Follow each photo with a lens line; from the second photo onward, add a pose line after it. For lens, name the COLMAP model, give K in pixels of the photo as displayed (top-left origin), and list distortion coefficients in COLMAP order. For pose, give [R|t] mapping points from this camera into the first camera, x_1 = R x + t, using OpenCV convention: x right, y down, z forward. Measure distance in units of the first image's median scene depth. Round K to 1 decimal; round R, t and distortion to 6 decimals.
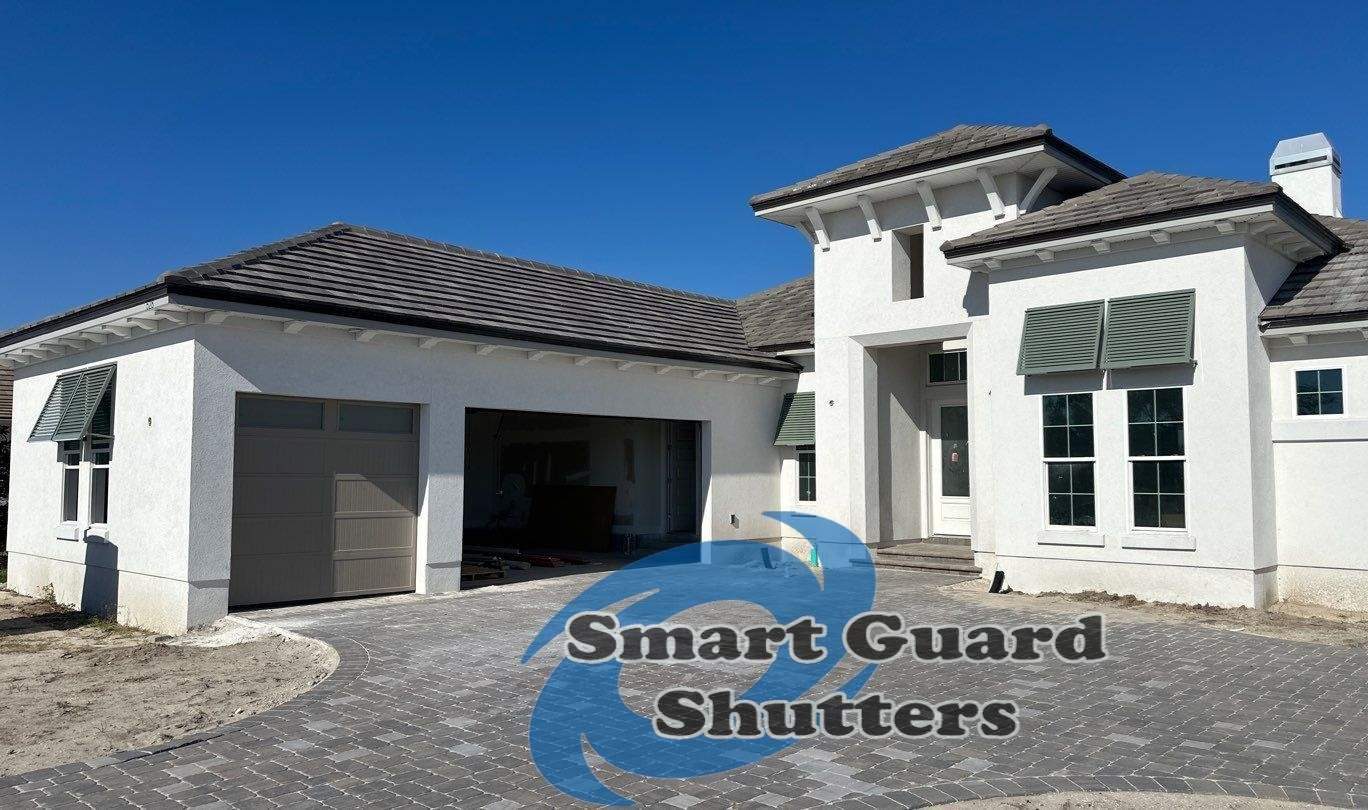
lens RADIAL K [[1043.6, 0, 675.2], [0, 1043.6, 401.6], [0, 0, 1]] dist [-0.006649, 0.014581]
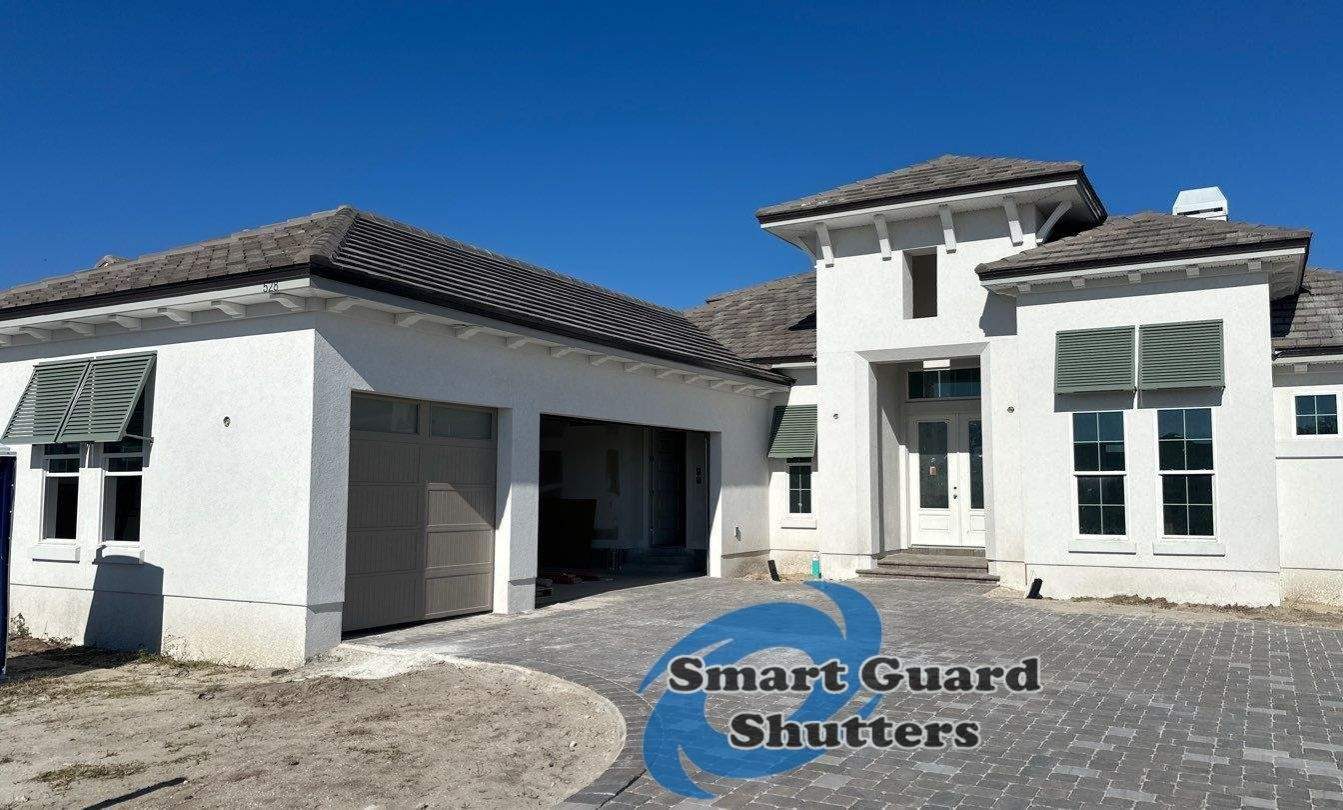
lens RADIAL K [[1057.7, 0, 673.1], [0, 1057.7, 401.3], [0, 0, 1]] dist [0.016289, -0.034028]
pose [[0.967959, 0.023449, 0.250010, -0.326364], [-0.019997, 0.999667, -0.016340, 0.008351], [-0.250310, 0.010817, 0.968105, 0.051586]]
